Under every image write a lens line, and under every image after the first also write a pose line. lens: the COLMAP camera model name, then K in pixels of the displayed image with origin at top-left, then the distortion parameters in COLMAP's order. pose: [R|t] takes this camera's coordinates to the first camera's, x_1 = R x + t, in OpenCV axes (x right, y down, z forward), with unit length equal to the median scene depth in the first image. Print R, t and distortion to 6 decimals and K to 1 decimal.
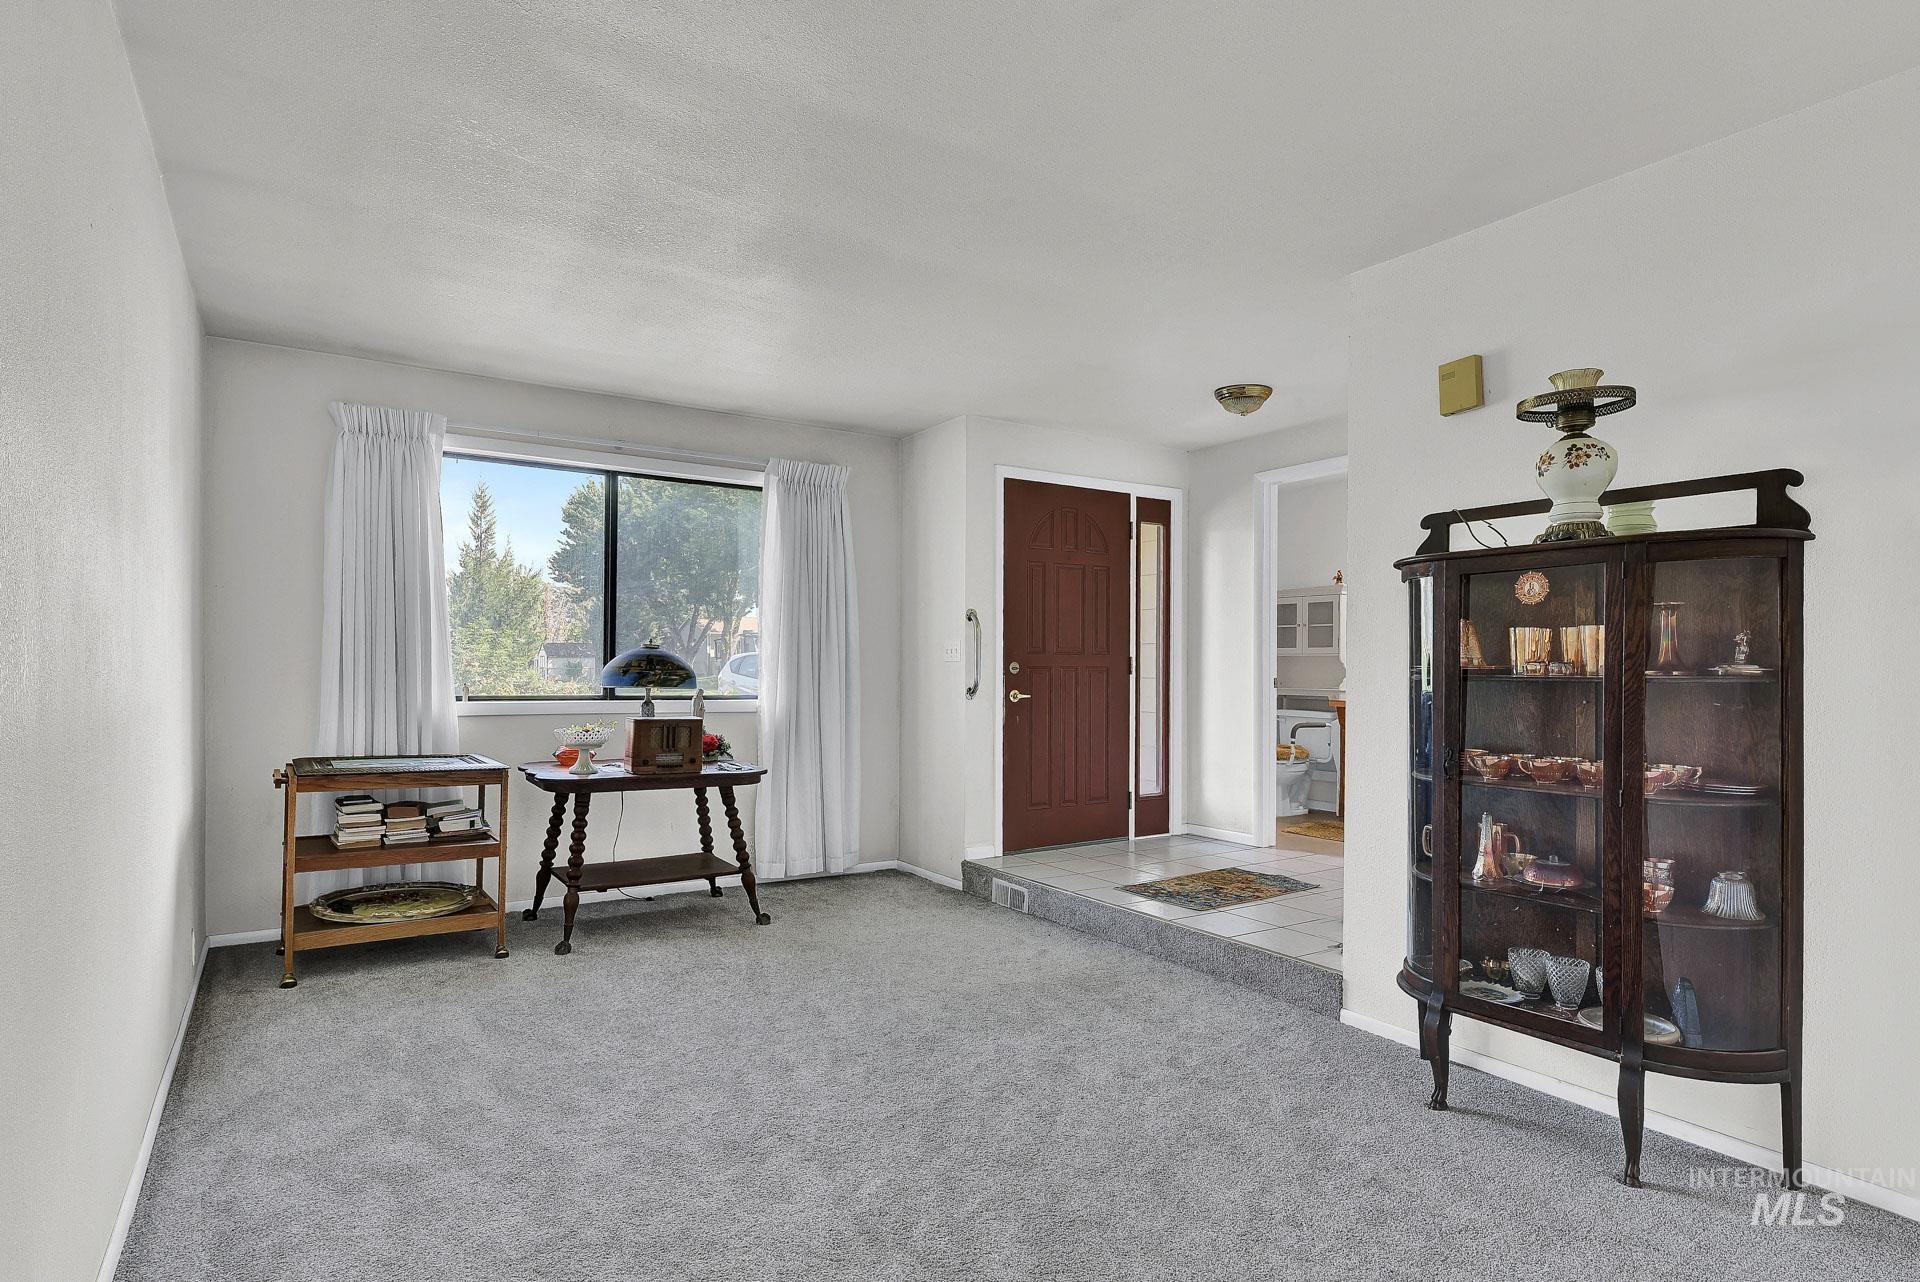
lens RADIAL K [[1014.0, 0, 960.0], [0, 1014.0, 641.0], [0, 0, 1]] dist [0.002742, 0.000375]
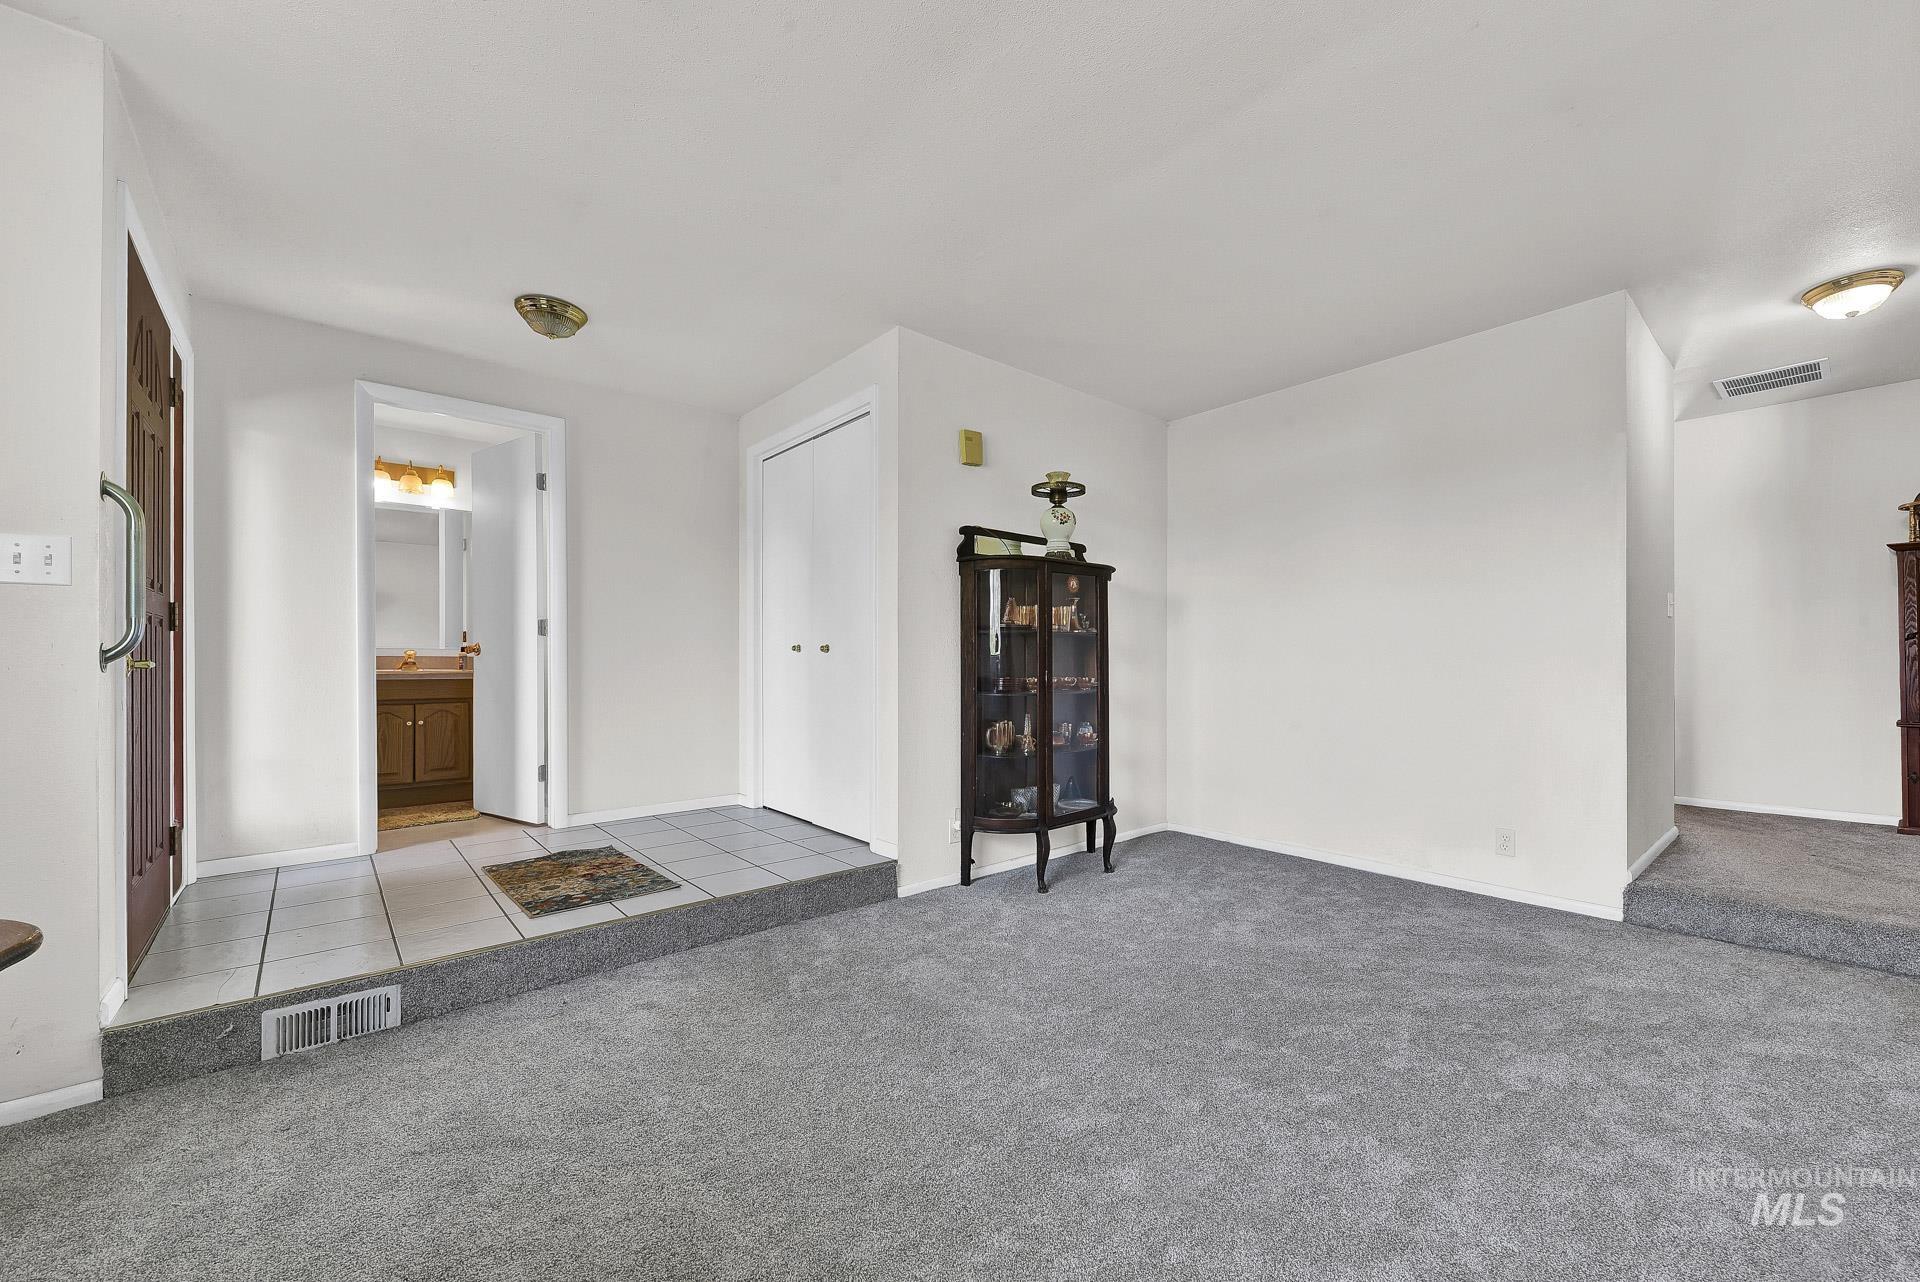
lens RADIAL K [[787.5, 0, 960.0], [0, 787.5, 641.0], [0, 0, 1]] dist [-0.001044, -0.000210]
pose [[-0.090720, -0.016299, 0.995743, -0.770319], [-0.021828, 0.999658, 0.014374, 0.031513], [-0.995637, -0.020431, -0.091045, 1.223832]]
